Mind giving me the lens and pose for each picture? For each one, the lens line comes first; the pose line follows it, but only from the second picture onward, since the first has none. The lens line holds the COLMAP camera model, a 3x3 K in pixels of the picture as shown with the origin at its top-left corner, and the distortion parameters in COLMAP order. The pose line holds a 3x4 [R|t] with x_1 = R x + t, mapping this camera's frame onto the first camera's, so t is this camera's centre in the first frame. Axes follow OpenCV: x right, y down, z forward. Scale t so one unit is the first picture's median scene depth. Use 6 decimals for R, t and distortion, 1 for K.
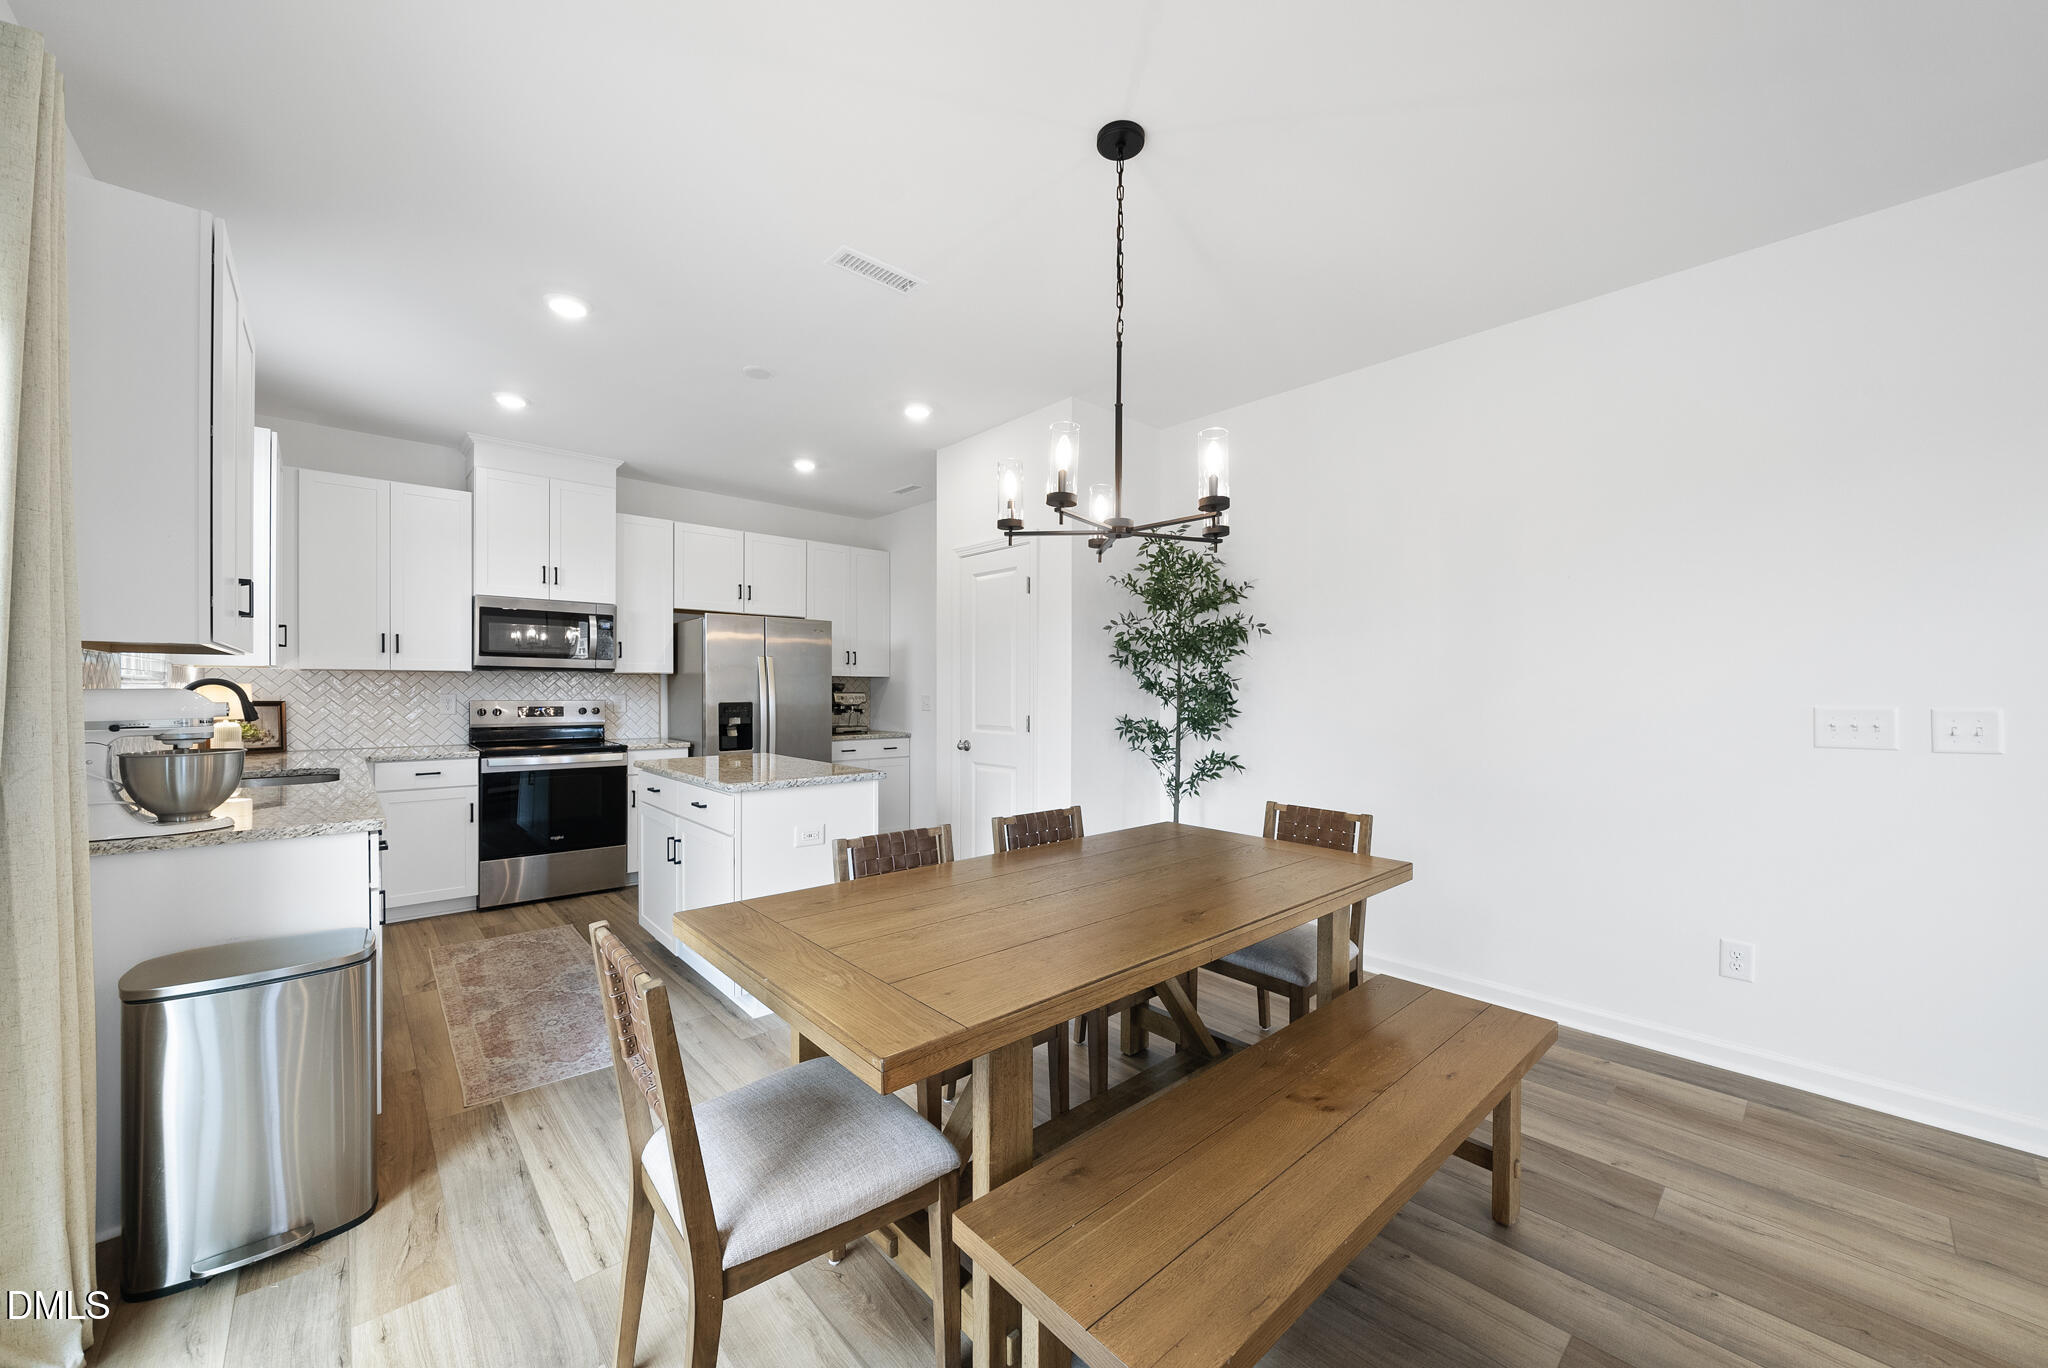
lens RADIAL K [[745.0, 0, 1018.9], [0, 745.0, 696.0], [0, 0, 1]] dist [-0.004467, 0.000140]
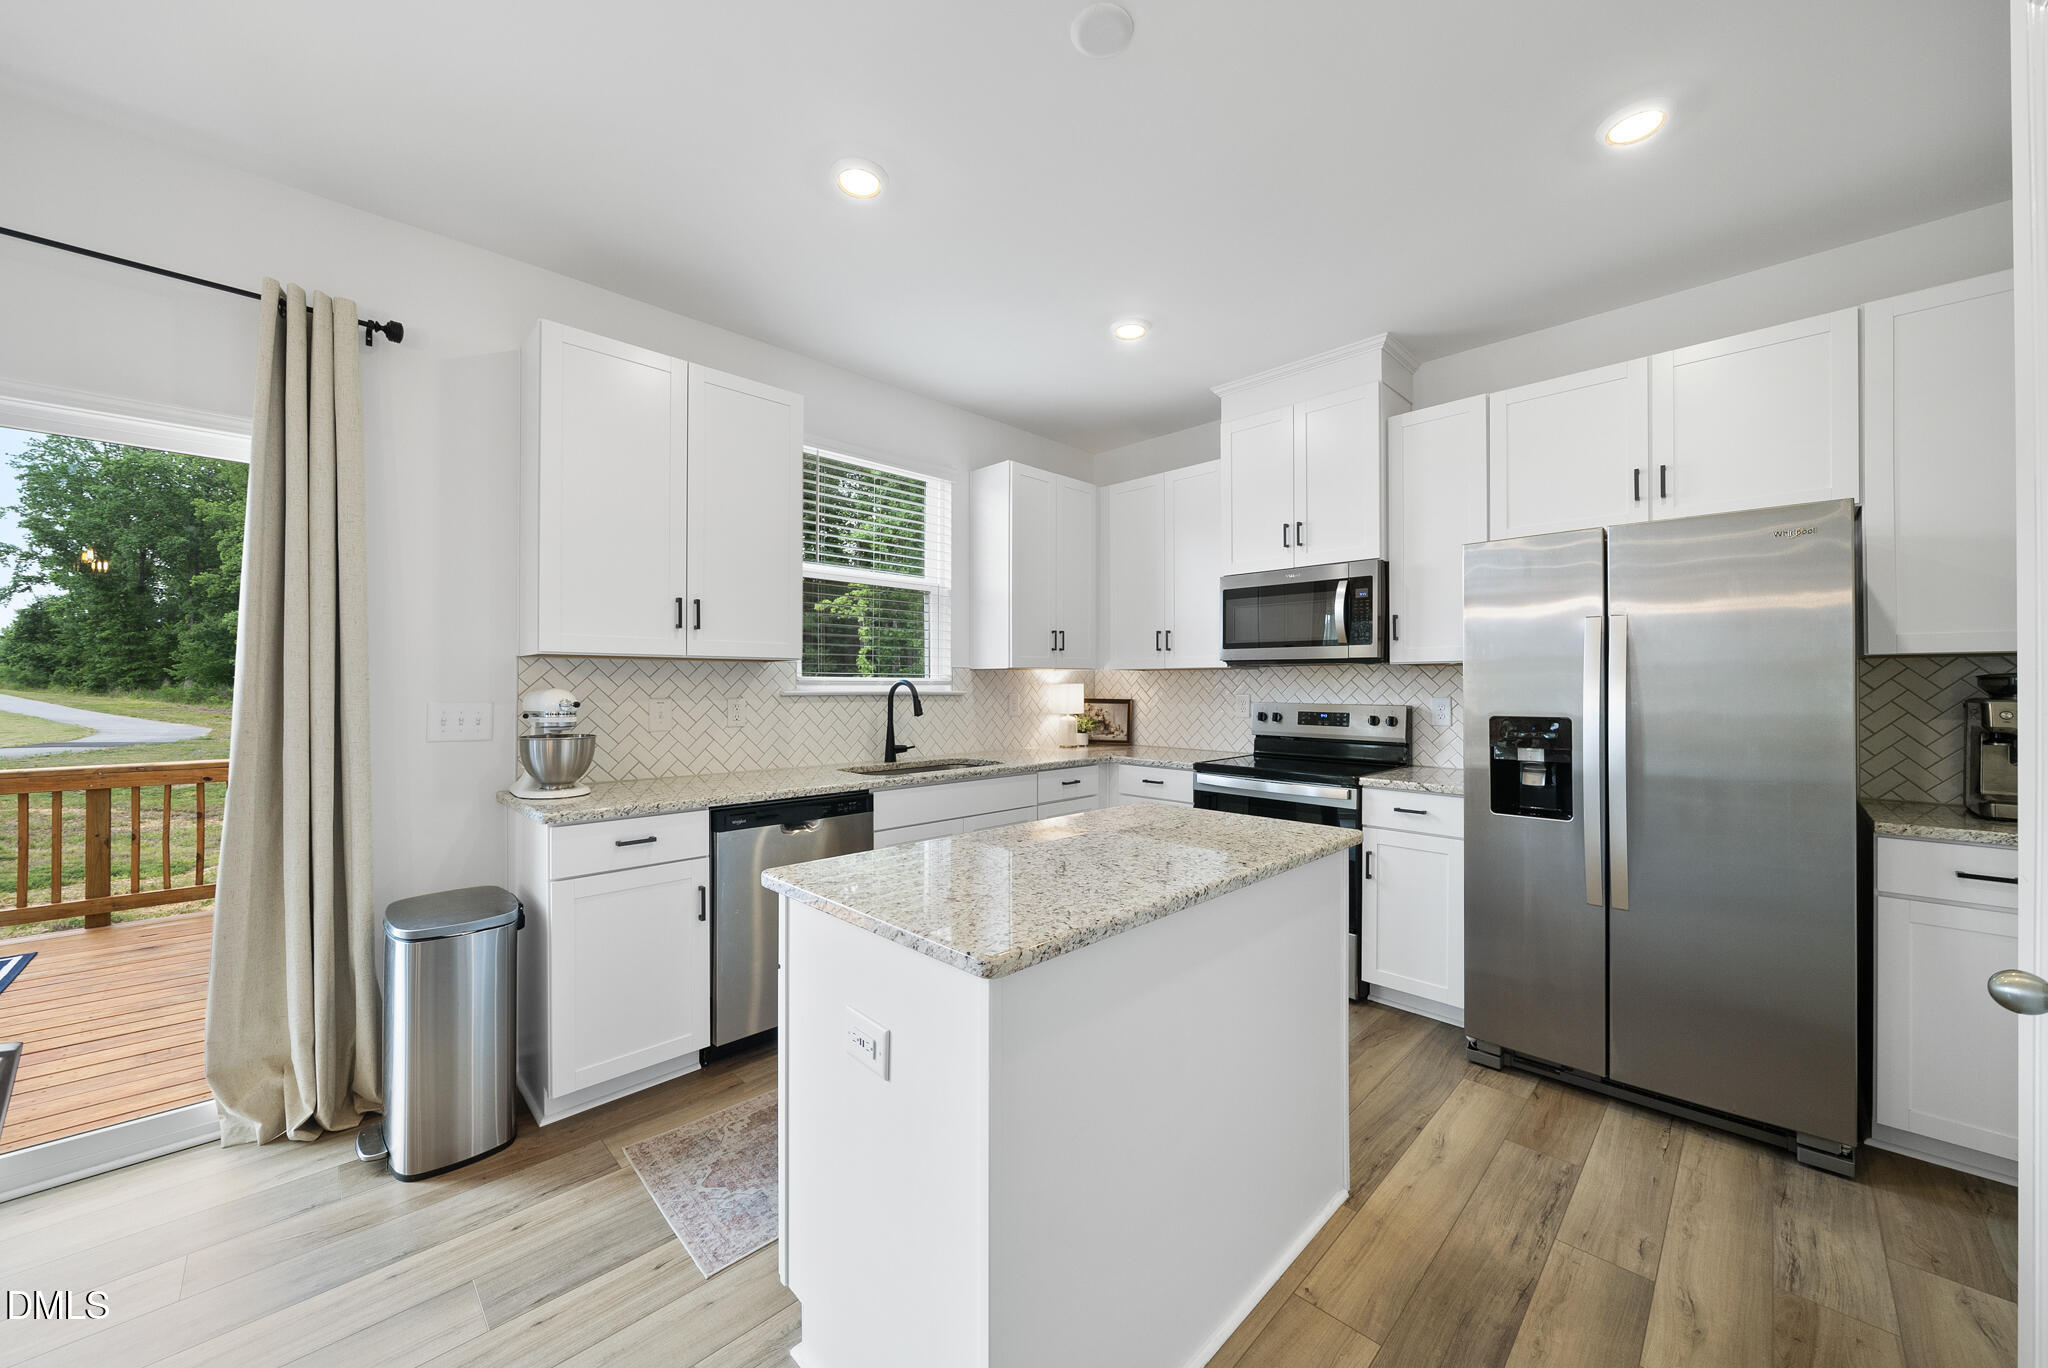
lens RADIAL K [[745.0, 0, 1025.2], [0, 745.0, 681.0], [0, 0, 1]] dist [-0.004467, 0.000140]
pose [[0.048787, -0.008708, -0.998771, 0.106126], [-0.009472, 0.999913, -0.009181, -0.008793], [0.998764, 0.009908, 0.048700, 0.791567]]
